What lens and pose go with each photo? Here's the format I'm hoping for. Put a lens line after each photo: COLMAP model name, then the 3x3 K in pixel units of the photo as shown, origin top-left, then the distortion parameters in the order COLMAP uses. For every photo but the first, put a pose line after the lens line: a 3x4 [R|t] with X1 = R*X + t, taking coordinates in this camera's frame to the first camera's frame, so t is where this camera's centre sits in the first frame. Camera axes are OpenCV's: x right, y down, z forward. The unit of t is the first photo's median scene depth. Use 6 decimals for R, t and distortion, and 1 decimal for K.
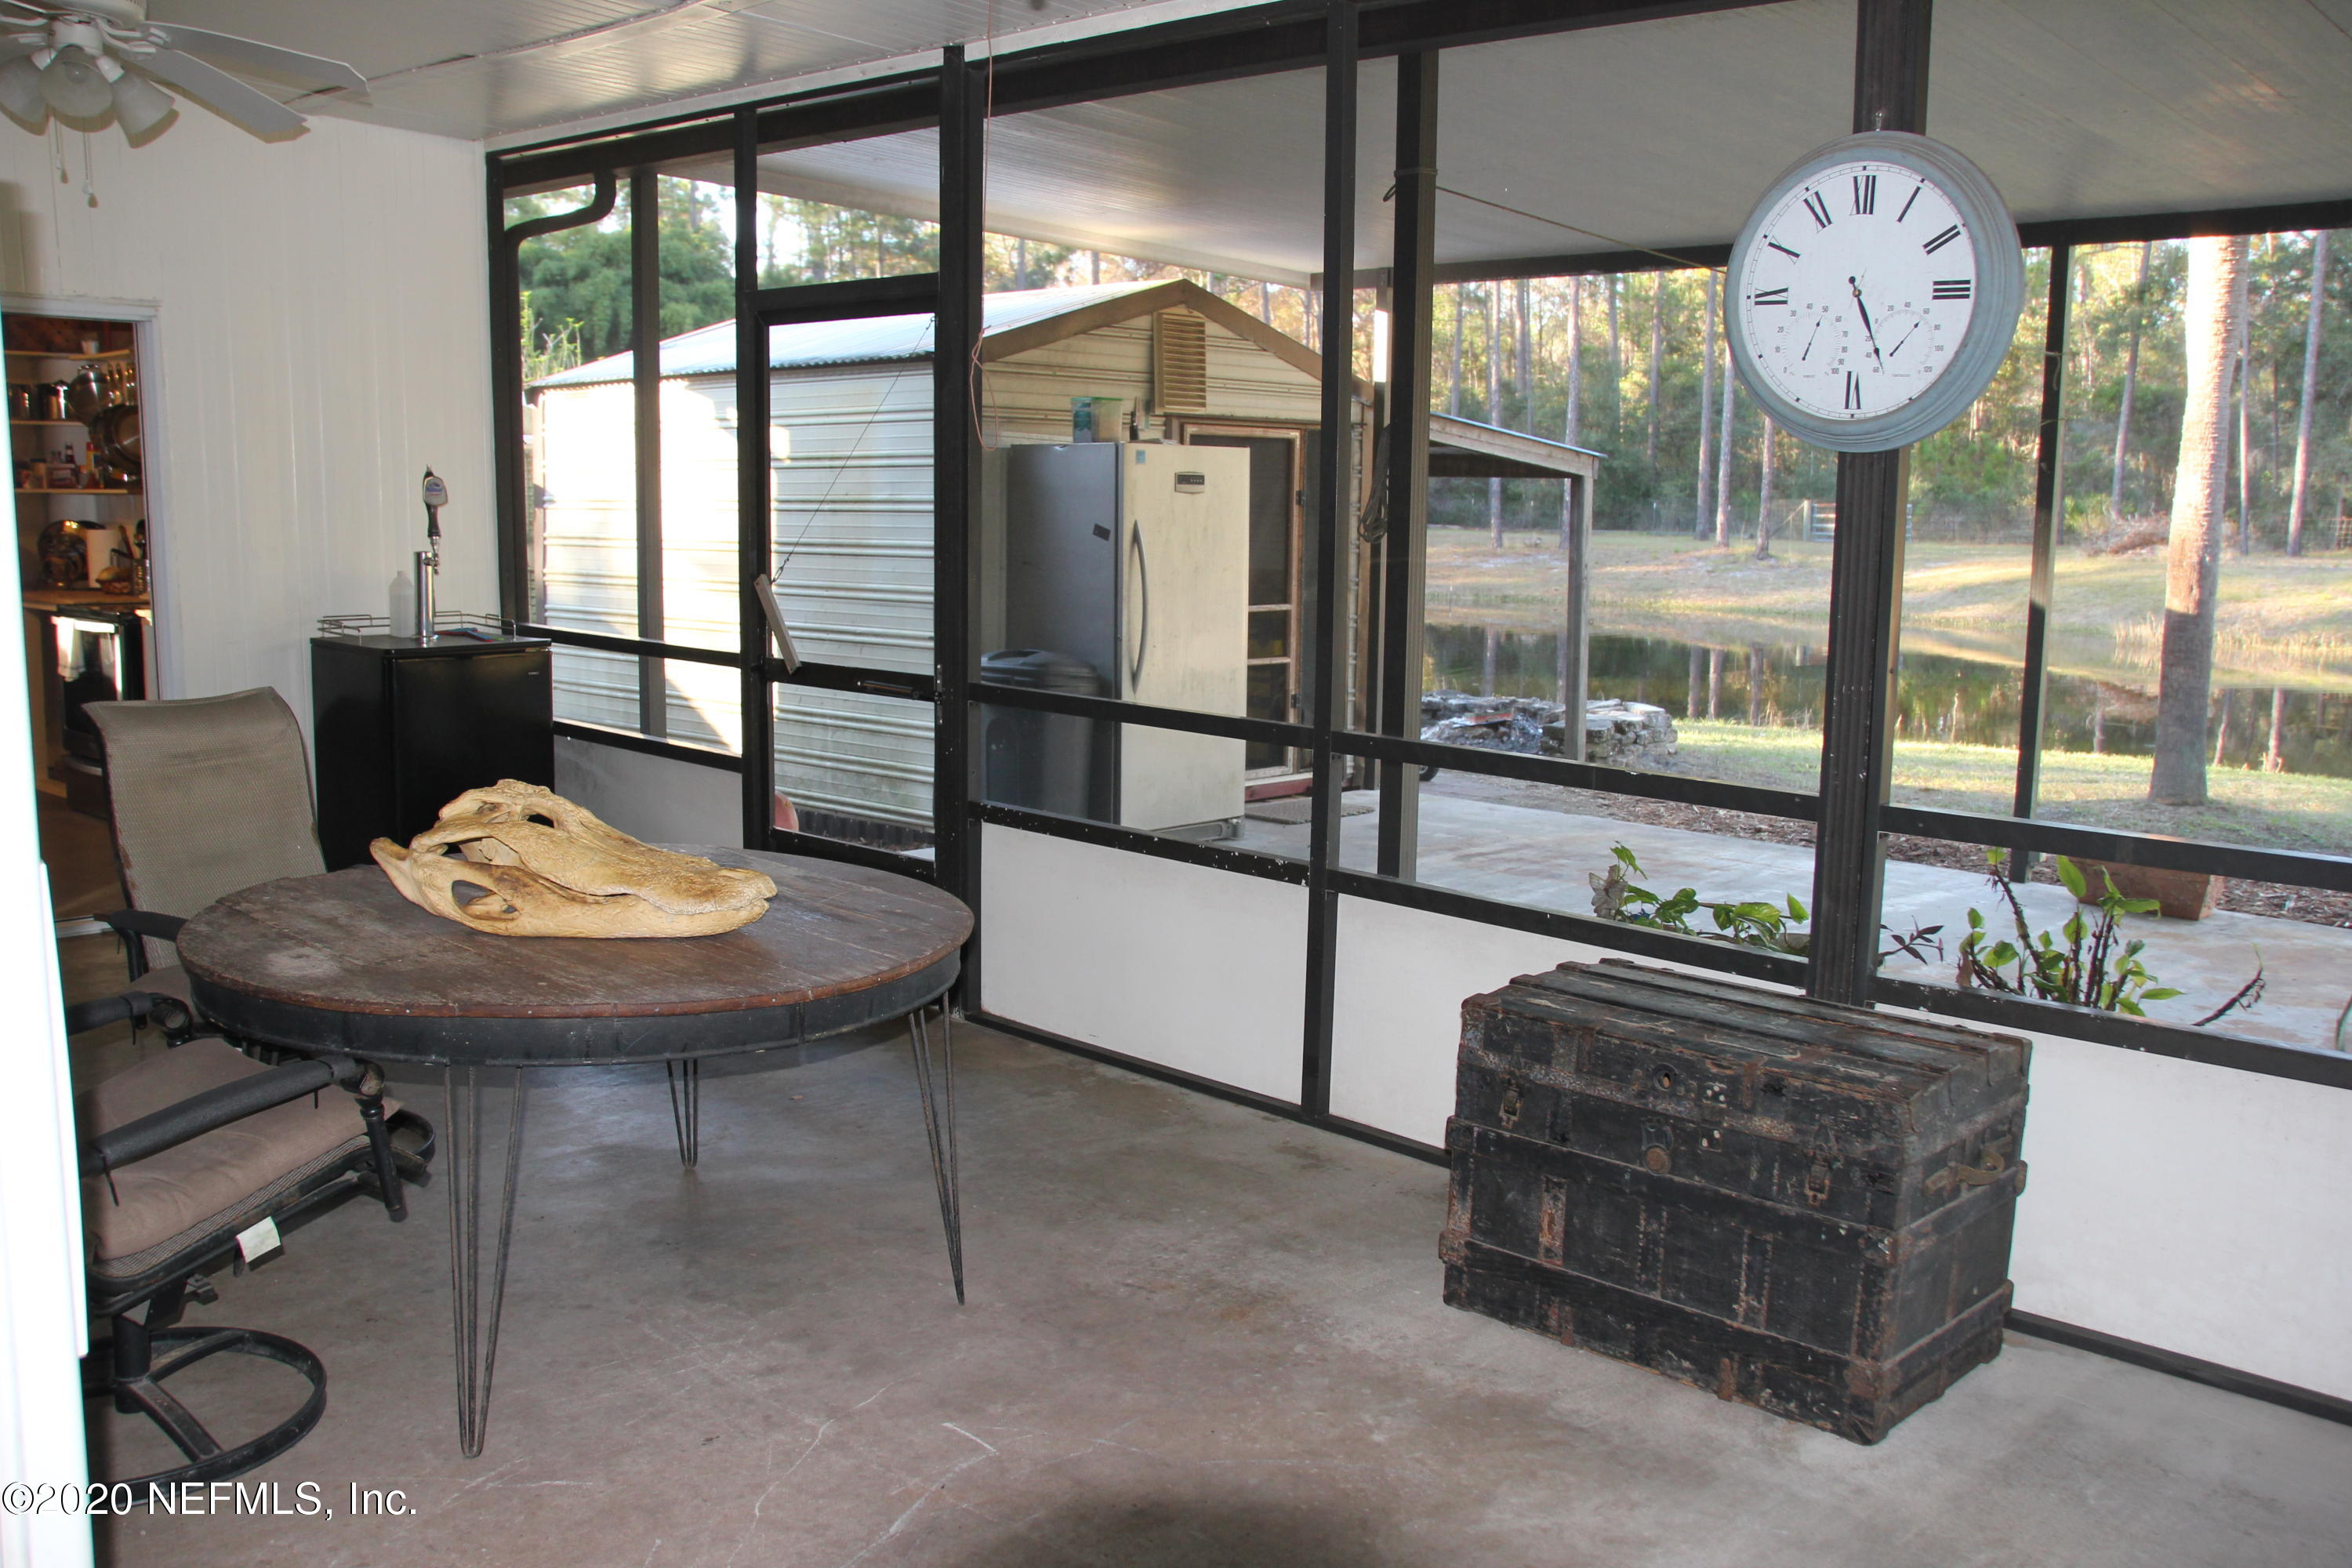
lens RADIAL K [[2048.1, 0, 1164.3], [0, 2048.1, 863.7], [0, 0, 1]] dist [-0.141353, 0.181979]
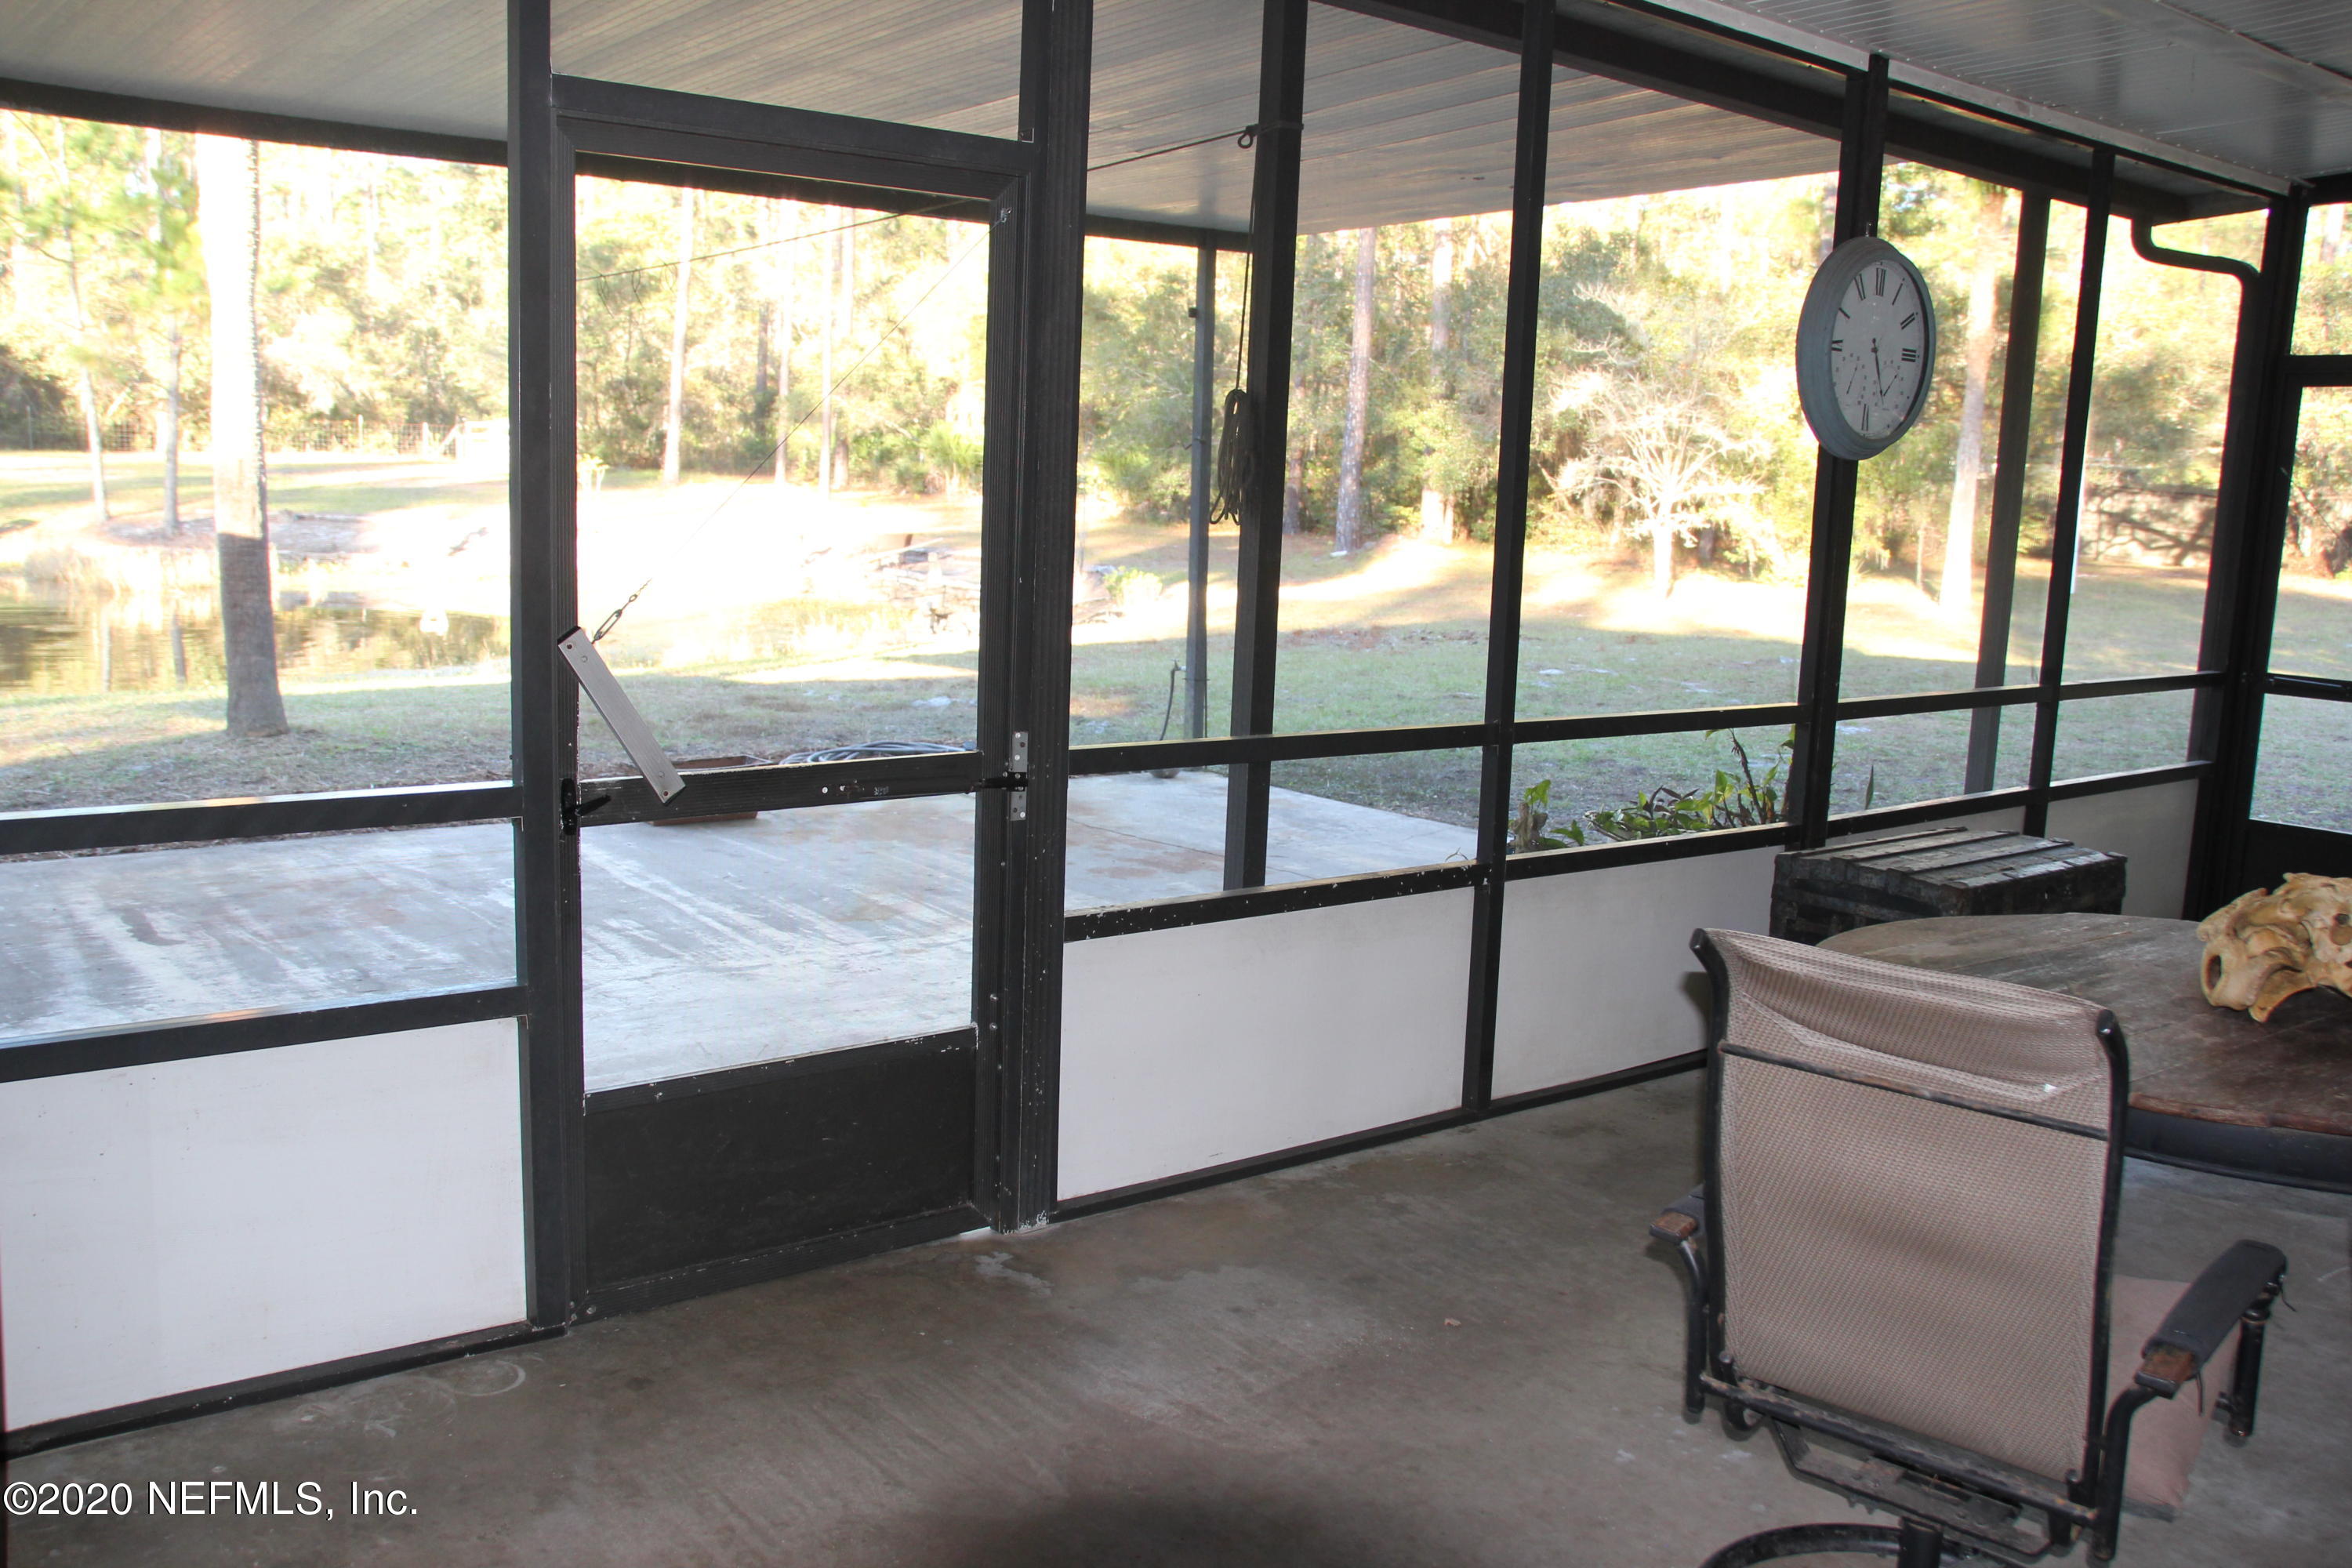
lens RADIAL K [[2048.1, 0, 1164.3], [0, 2048.1, 863.7], [0, 0, 1]] dist [-0.141353, 0.181979]
pose [[0.128016, -0.209184, 0.969461, -0.257202], [0.146112, 0.970815, 0.190183, -0.059502], [-0.980950, 0.117303, 0.154844, 0.285303]]
